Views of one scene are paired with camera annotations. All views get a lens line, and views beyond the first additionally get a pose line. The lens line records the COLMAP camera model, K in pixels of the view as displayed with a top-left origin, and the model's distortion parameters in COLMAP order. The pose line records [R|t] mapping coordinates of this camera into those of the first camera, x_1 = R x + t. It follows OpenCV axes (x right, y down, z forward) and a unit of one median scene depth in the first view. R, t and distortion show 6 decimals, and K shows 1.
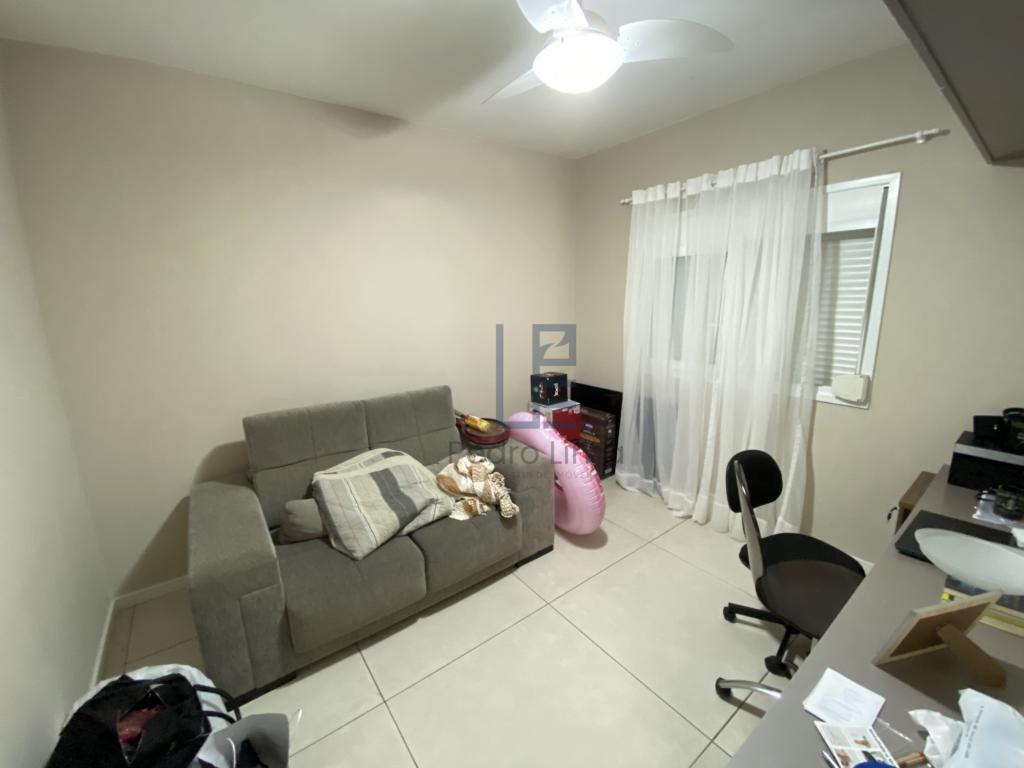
lens RADIAL K [[418.1, 0, 513.1], [0, 418.1, 381.0], [0, 0, 1]] dist [-0.010424, -0.008451]
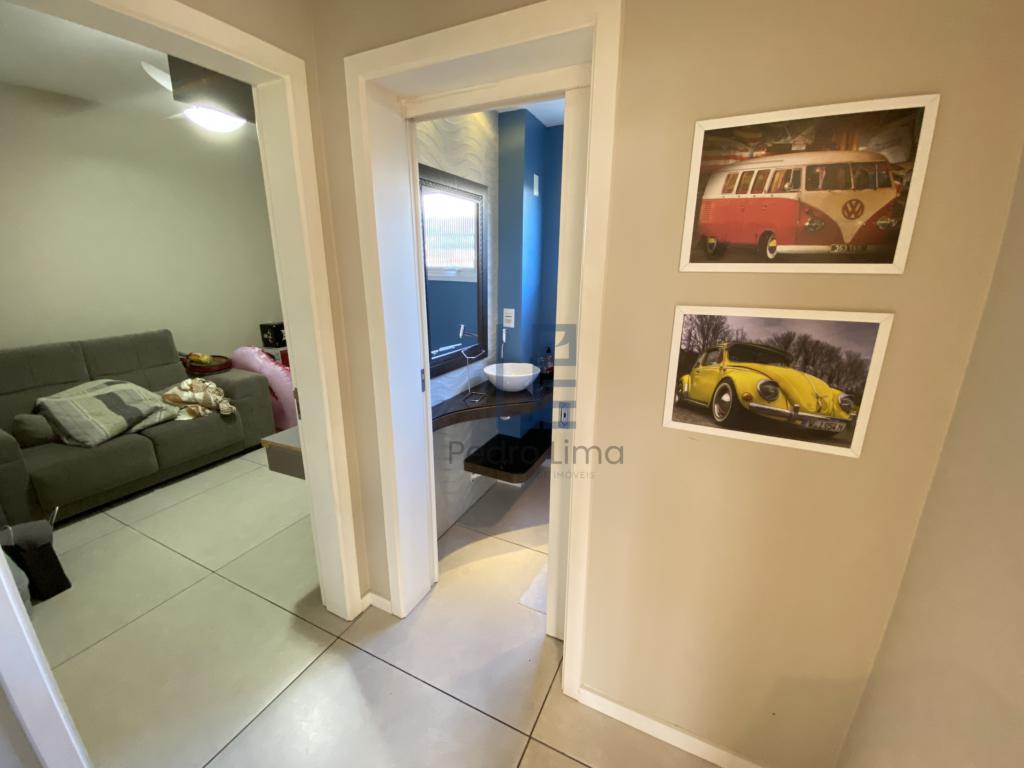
lens RADIAL K [[418.1, 0, 513.6], [0, 418.1, 384.4], [0, 0, 1]] dist [-0.010424, -0.008451]
pose [[0.888176, -0.111143, 0.445860, 0.228949], [0.077632, 0.992654, 0.092800, 0.169694], [-0.452899, -0.047810, 0.890279, -0.658540]]
